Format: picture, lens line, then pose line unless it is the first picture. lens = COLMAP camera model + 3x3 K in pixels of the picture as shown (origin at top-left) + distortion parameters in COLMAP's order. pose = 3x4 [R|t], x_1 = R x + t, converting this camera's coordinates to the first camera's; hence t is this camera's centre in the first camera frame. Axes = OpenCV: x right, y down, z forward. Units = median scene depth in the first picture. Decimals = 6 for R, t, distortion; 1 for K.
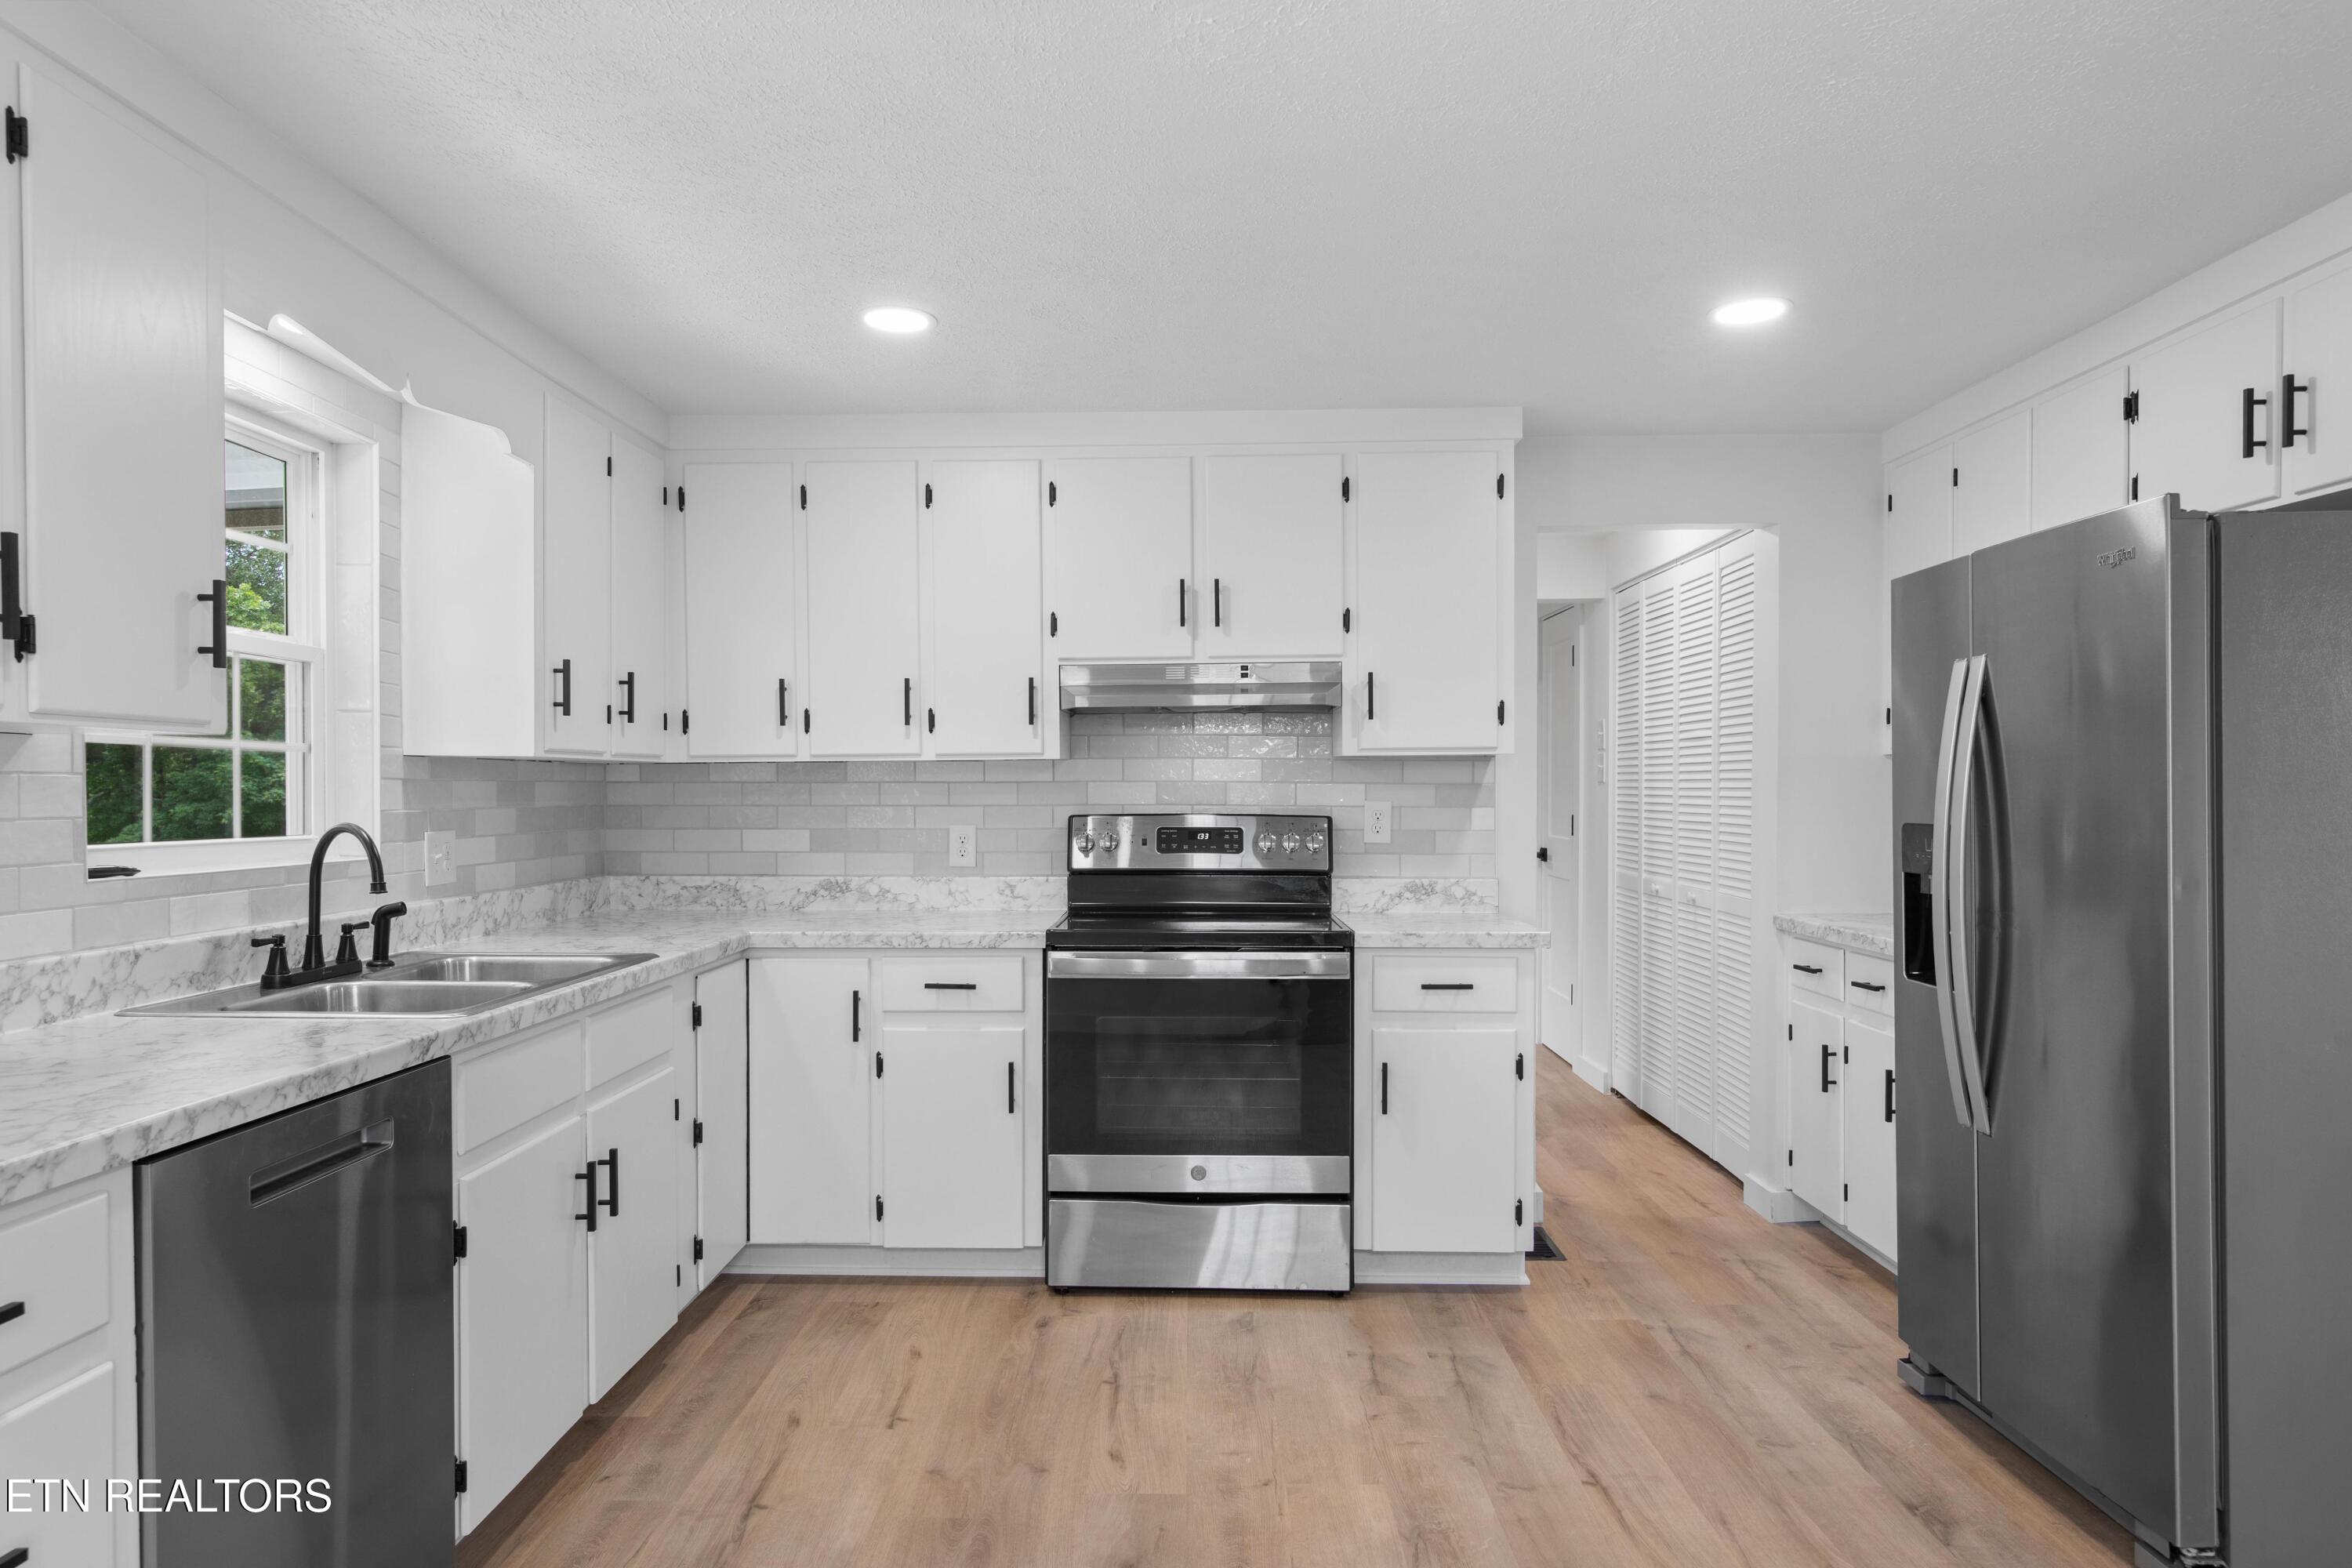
lens RADIAL K [[1384.8, 0, 1178.0], [0, 1384.8, 806.4], [0, 0, 1]] dist [0.003118, 0.003526]
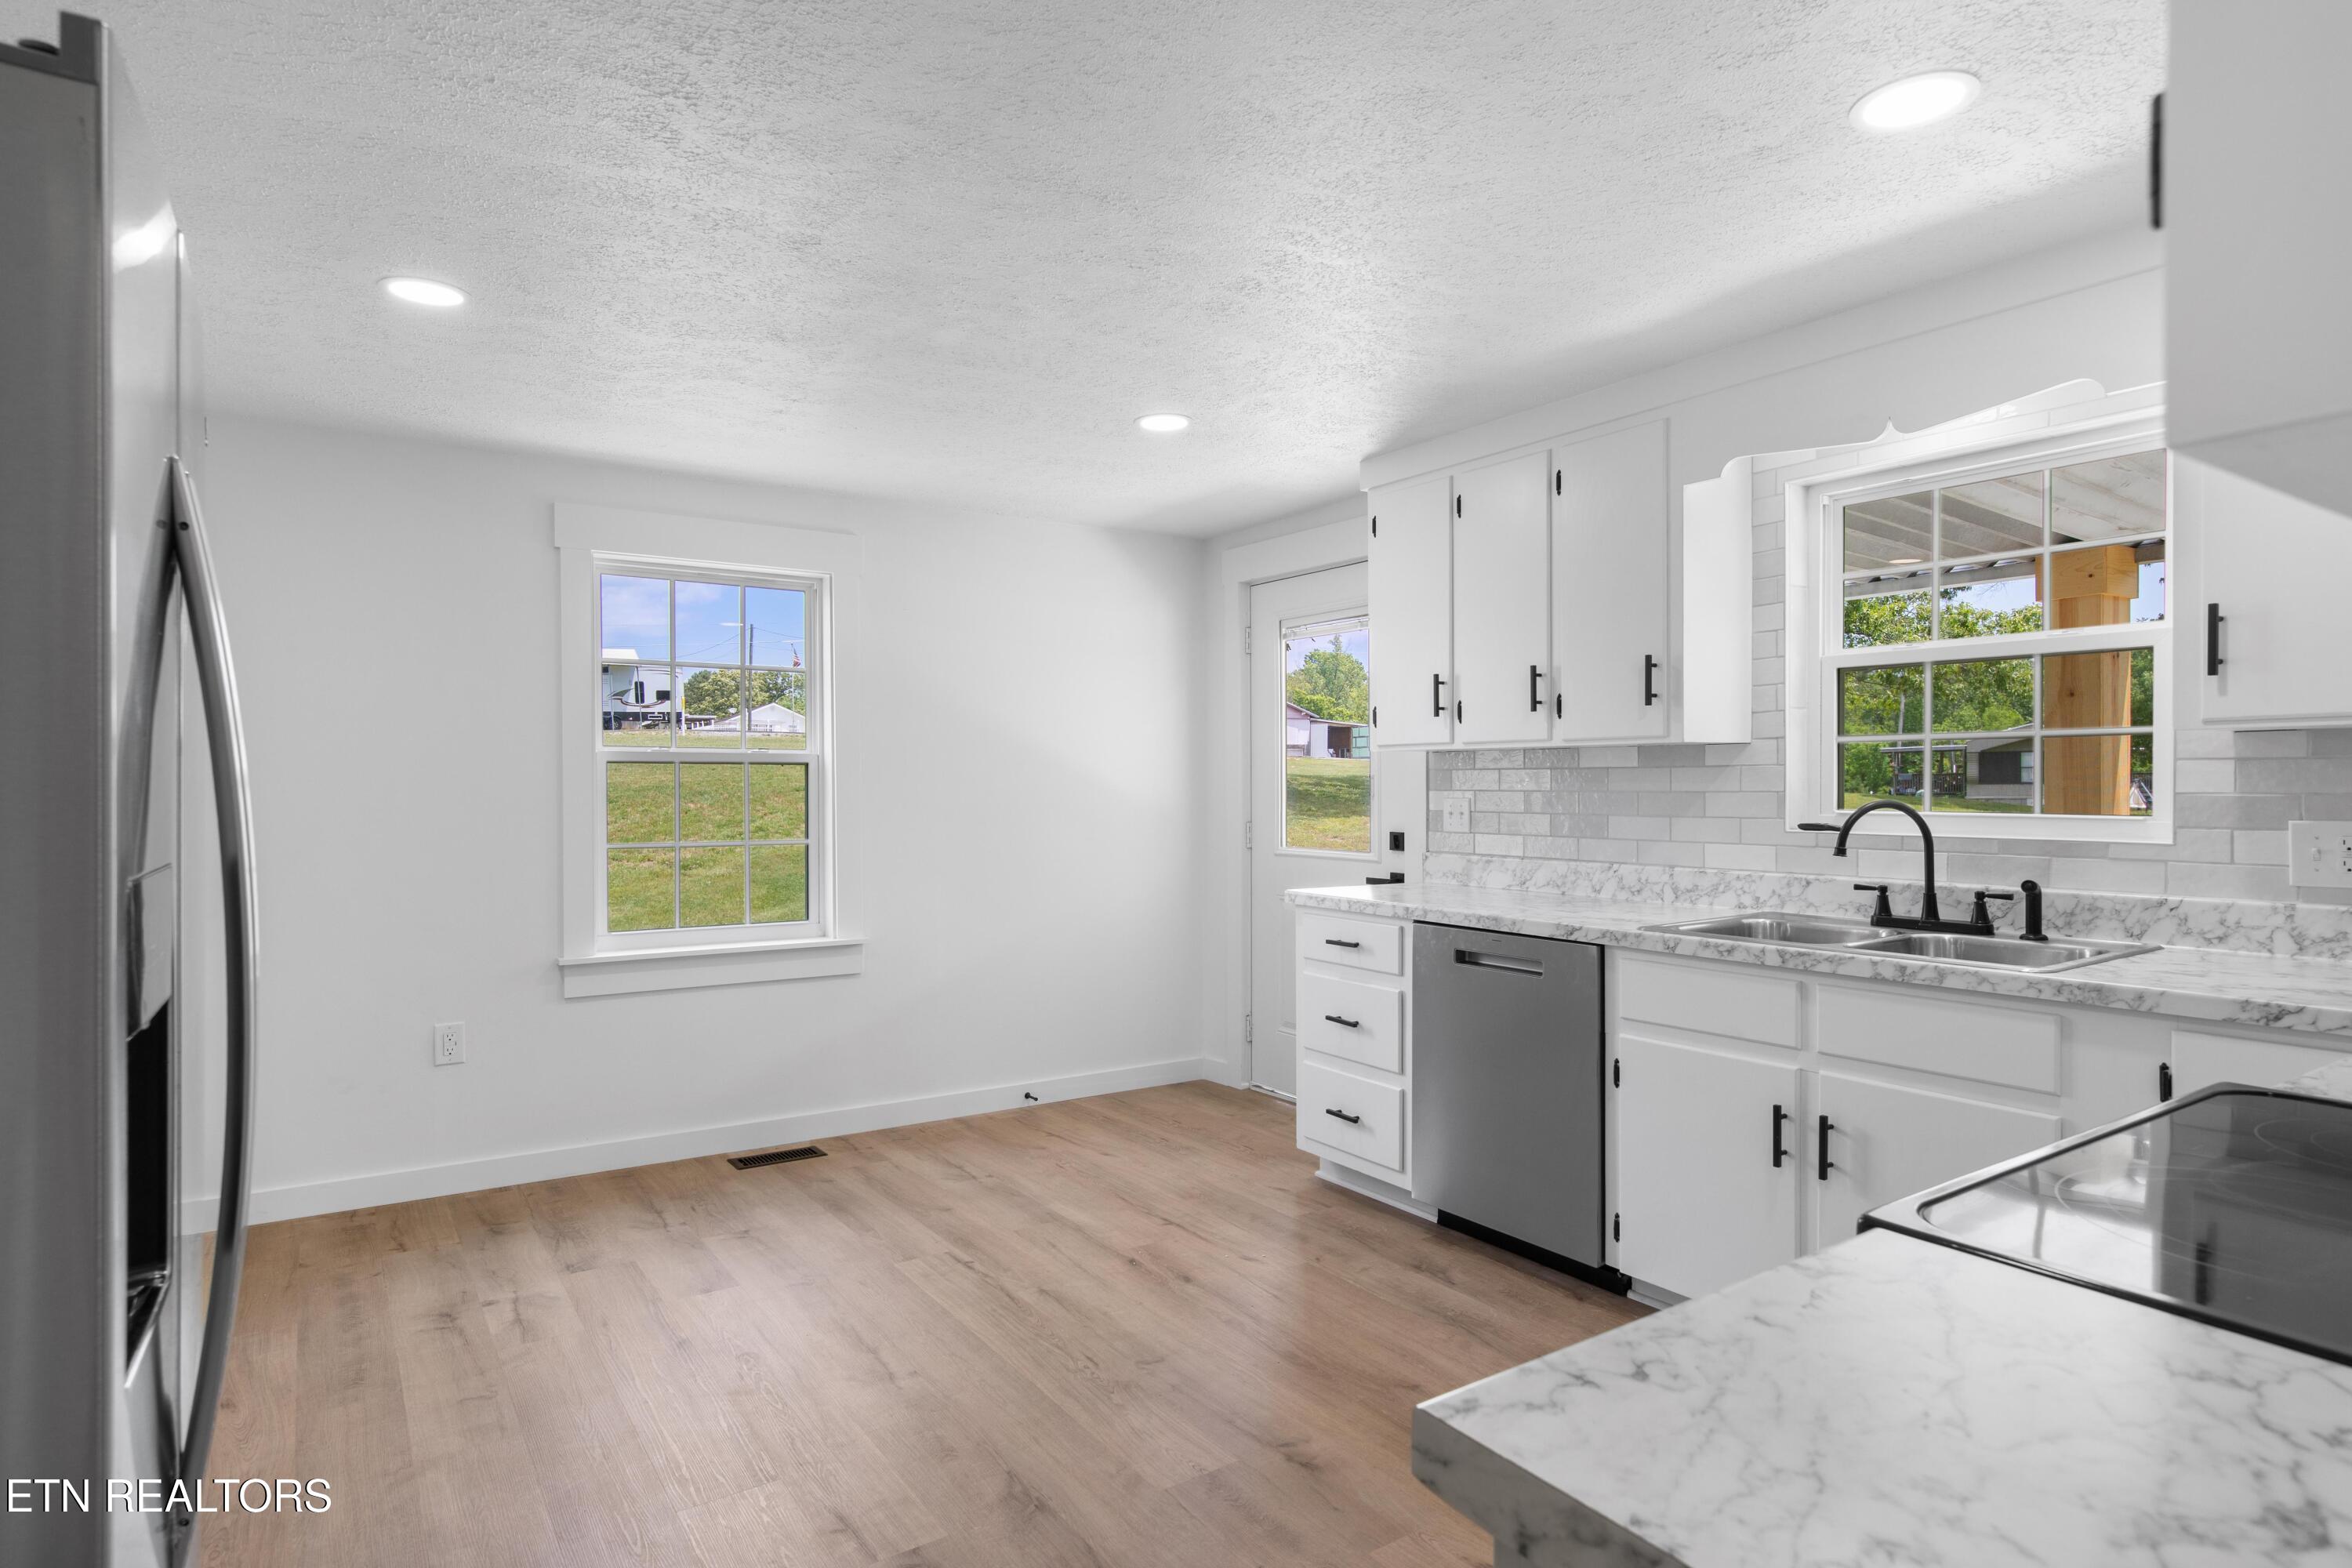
lens RADIAL K [[1285.0, 0, 1171.0], [0, 1285.0, 798.3], [0, 0, 1]] dist [0.002094, 0.001094]
pose [[-0.818994, 0.013917, -0.573633, 0.450033], [0.000775, 0.999732, 0.023147, -0.013089], [0.573801, 0.018513, -0.818785, 1.231310]]
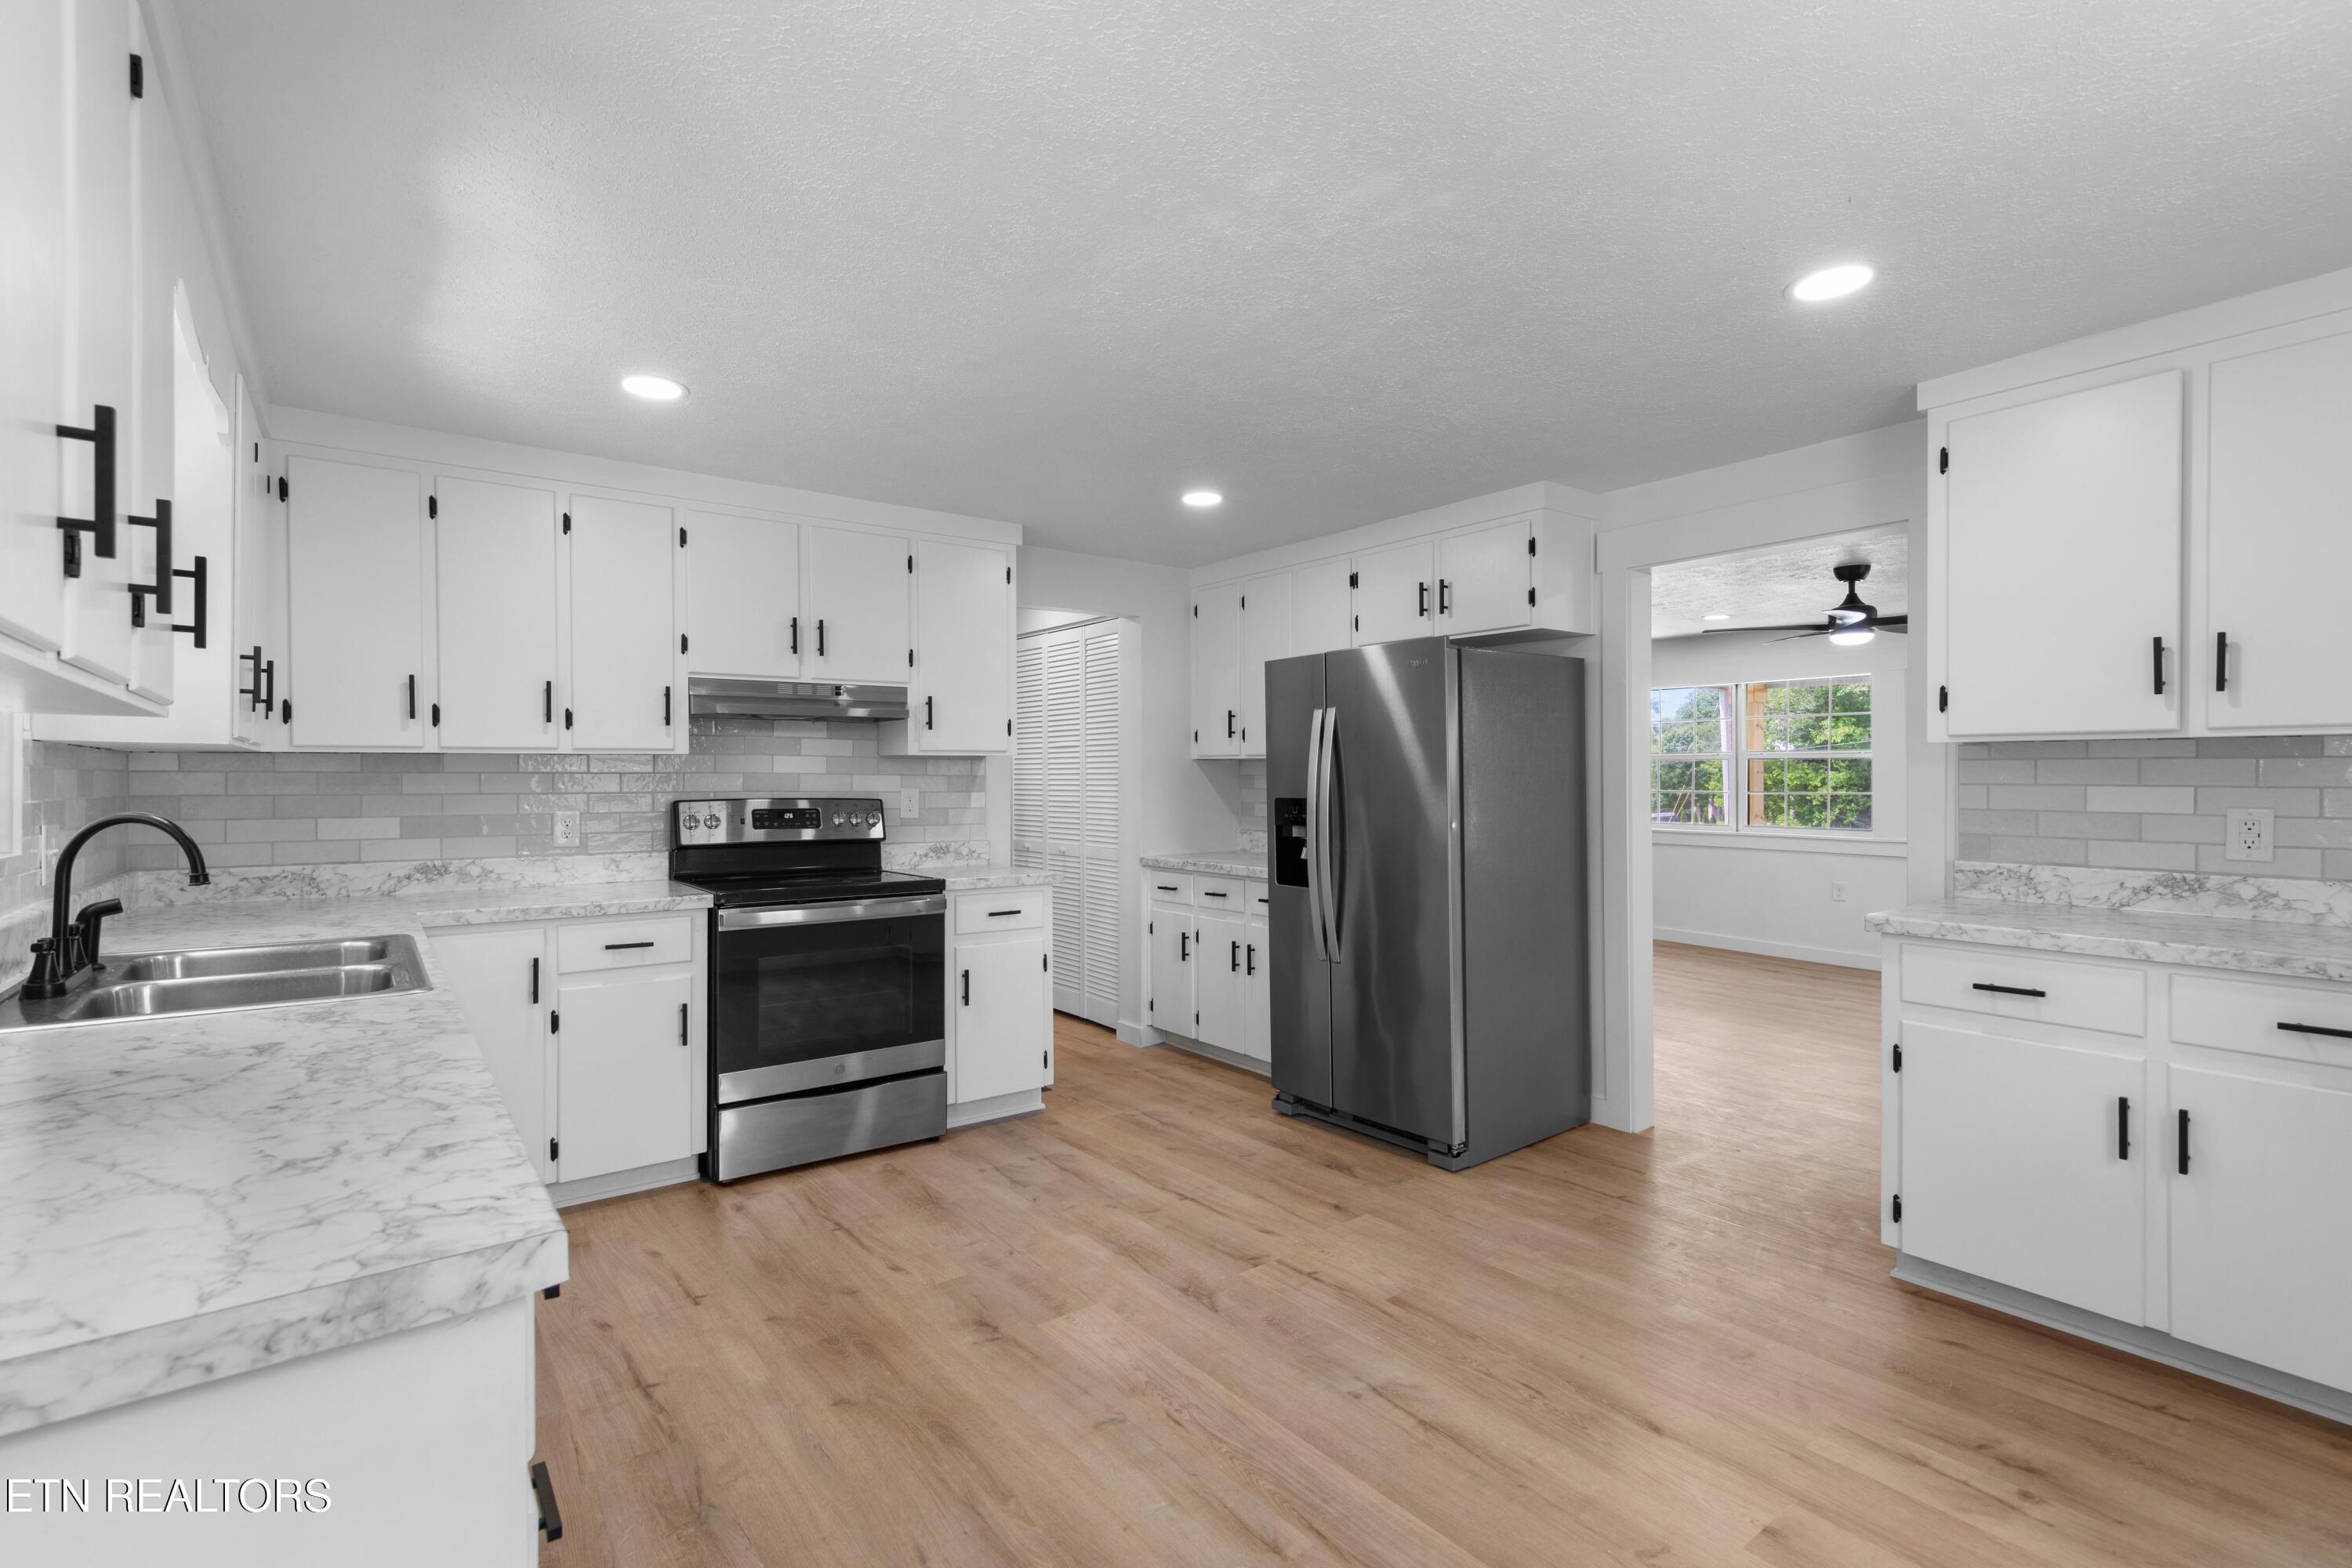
lens RADIAL K [[1046.2, 0, 1163.6], [0, 1046.2, 780.2], [0, 0, 1]] dist [0.003847, -0.000793]
pose [[0.791945, 0.000292, 0.610593, -0.376778], [0.007945, 0.999910, -0.010782, 0.002293], [-0.610541, 0.013390, 0.791871, 0.015919]]
